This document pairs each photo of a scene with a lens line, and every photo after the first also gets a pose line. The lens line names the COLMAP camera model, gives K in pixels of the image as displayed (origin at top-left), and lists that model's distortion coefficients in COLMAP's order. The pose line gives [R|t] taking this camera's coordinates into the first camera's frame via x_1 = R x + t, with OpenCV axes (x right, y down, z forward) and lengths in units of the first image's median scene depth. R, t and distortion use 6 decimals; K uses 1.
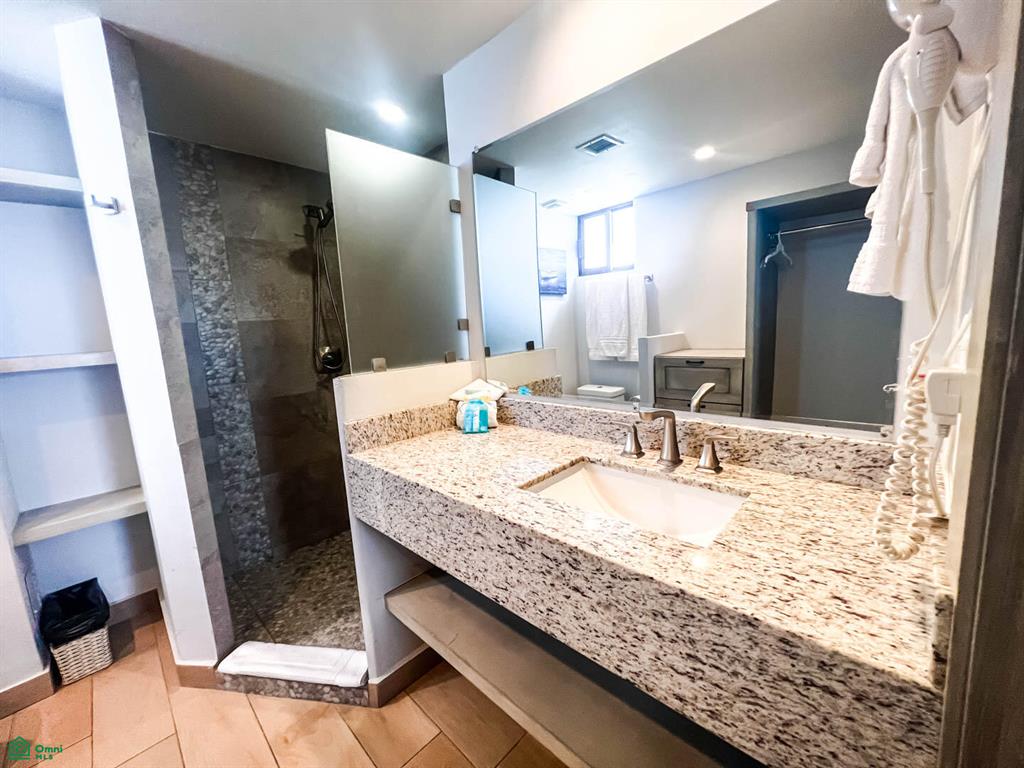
lens RADIAL K [[411.3, 0, 508.6], [0, 411.3, 384.8], [0, 0, 1]] dist [0.001466, 0.000438]
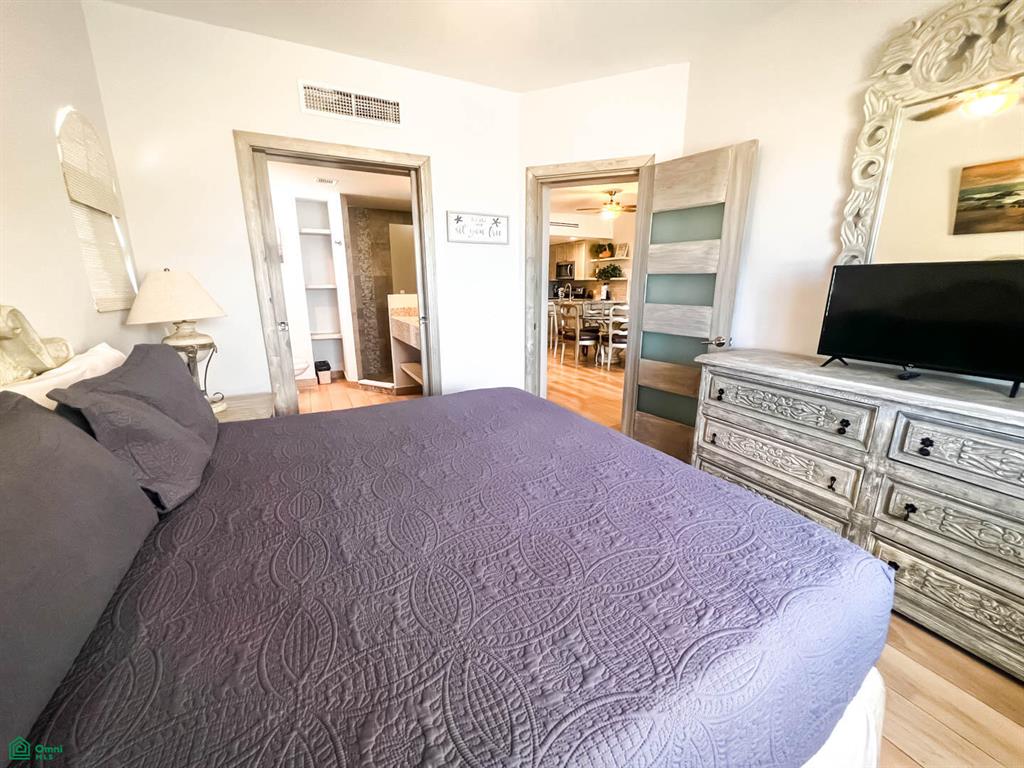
lens RADIAL K [[411.3, 0, 512.4], [0, 411.3, 383.5], [0, 0, 1]] dist [0.001466, 0.000438]
pose [[0.944582, 0.130210, -0.301348, 1.127349], [-0.098343, 0.988051, 0.118672, 0.134085], [0.313200, -0.082460, 0.946101, -1.339250]]
